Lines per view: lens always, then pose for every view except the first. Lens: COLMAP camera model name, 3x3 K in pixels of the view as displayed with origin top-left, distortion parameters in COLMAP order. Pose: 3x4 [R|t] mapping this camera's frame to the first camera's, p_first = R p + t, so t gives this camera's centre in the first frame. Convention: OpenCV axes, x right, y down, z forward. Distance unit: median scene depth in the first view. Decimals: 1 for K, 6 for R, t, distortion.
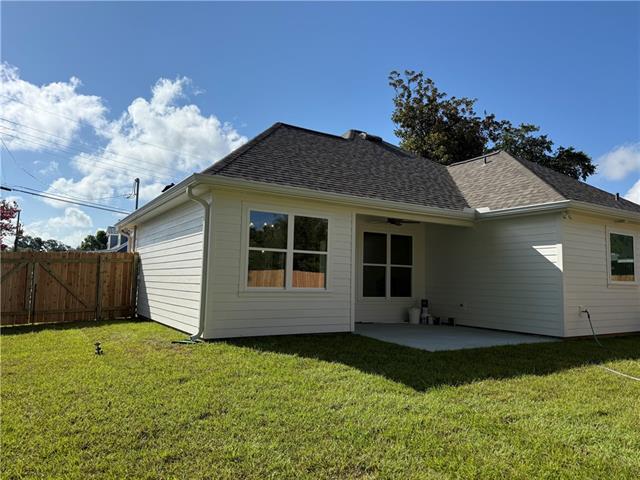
lens RADIAL K [[439.8, 0, 320.0], [0, 439.8, 240.0], [0, 0, 1]] dist [0.031492, -0.003062]
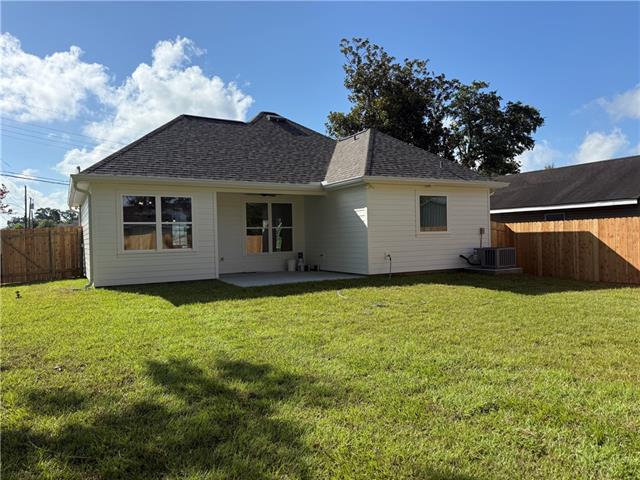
lens RADIAL K [[439.8, 0, 320.0], [0, 439.8, 240.0], [0, 0, 1]] dist [0.031492, -0.003062]
pose [[0.997933, -0.046546, -0.044314, 0.124429], [0.050652, 0.994036, 0.096578, -0.007772], [0.039554, -0.098622, 0.994339, -0.094606]]
